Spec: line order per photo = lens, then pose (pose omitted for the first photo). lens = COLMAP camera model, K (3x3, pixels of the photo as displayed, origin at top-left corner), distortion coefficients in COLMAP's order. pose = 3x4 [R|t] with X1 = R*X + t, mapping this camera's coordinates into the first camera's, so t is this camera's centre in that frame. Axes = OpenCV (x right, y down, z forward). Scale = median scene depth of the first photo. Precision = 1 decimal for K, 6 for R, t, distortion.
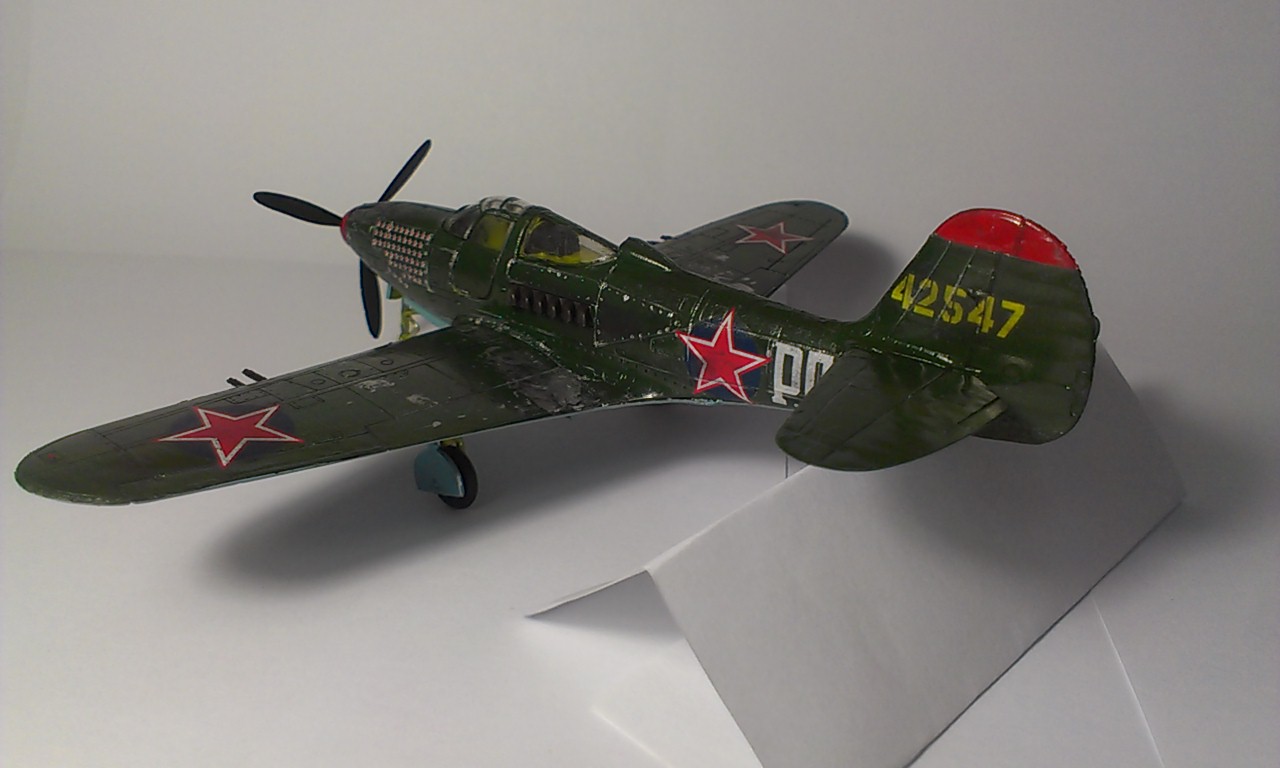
lens RADIAL K [[1071.2, 0, 618.7], [0, 1071.2, 377.8], [0, 0, 1]] dist [0.105095, -0.230689]
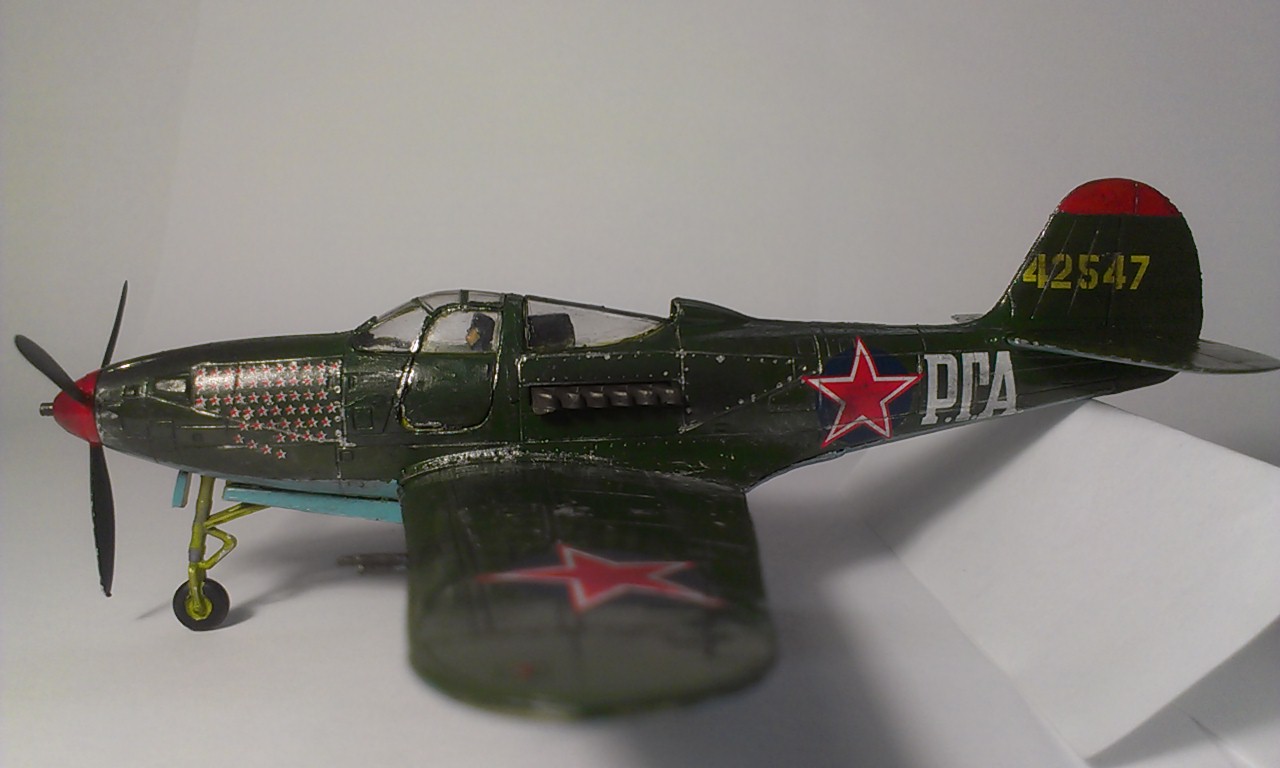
lens RADIAL K [[1071.2, 0, 618.7], [0, 1071.2, 377.8], [0, 0, 1]] dist [0.105095, -0.230689]
pose [[0.658850, -0.116051, 0.743269, -0.730535], [0.310823, 0.941744, -0.128480, 0.023445], [-0.685059, 0.315675, 0.656539, 0.568837]]
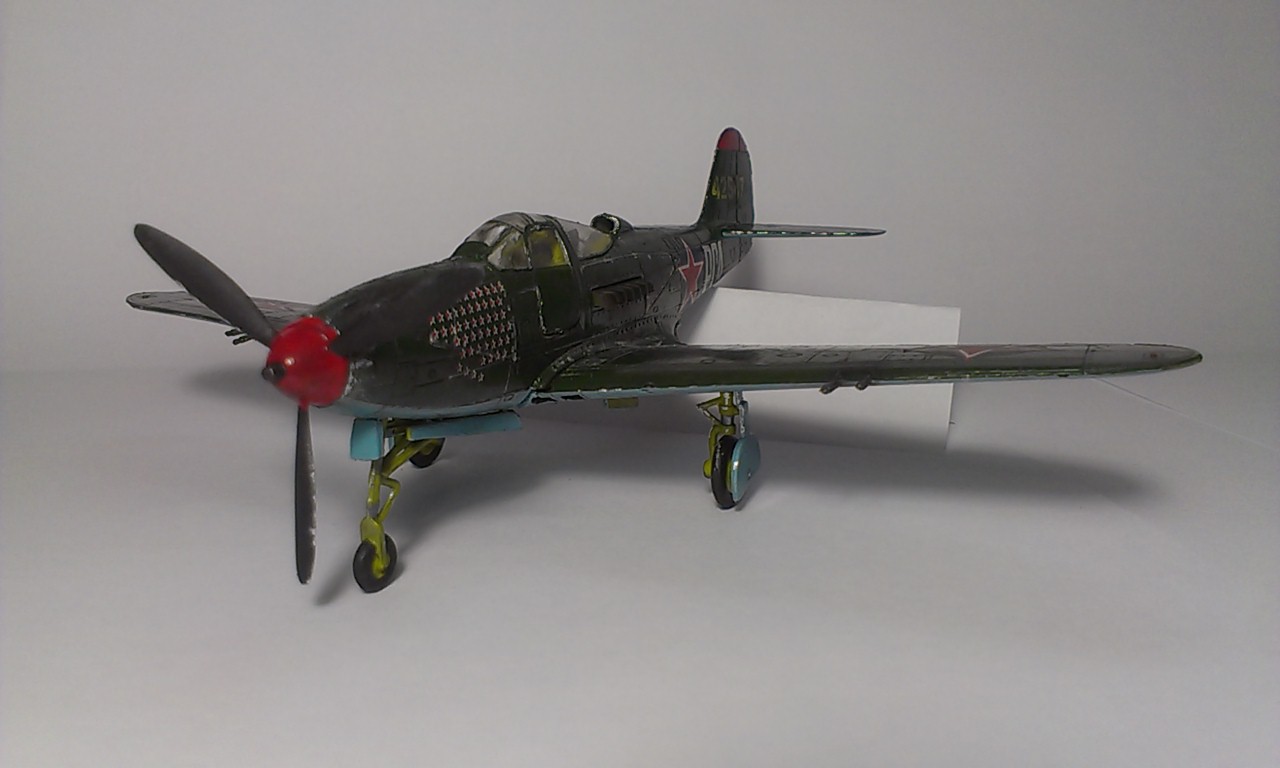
lens RADIAL K [[1071.2, 0, 618.7], [0, 1071.2, 377.8], [0, 0, 1]] dist [0.105095, -0.230689]
pose [[-0.288631, -0.188036, 0.938794, -1.139342], [0.394615, 0.870006, 0.295582, -0.334020], [-0.872337, 0.455776, -0.176909, 1.408714]]
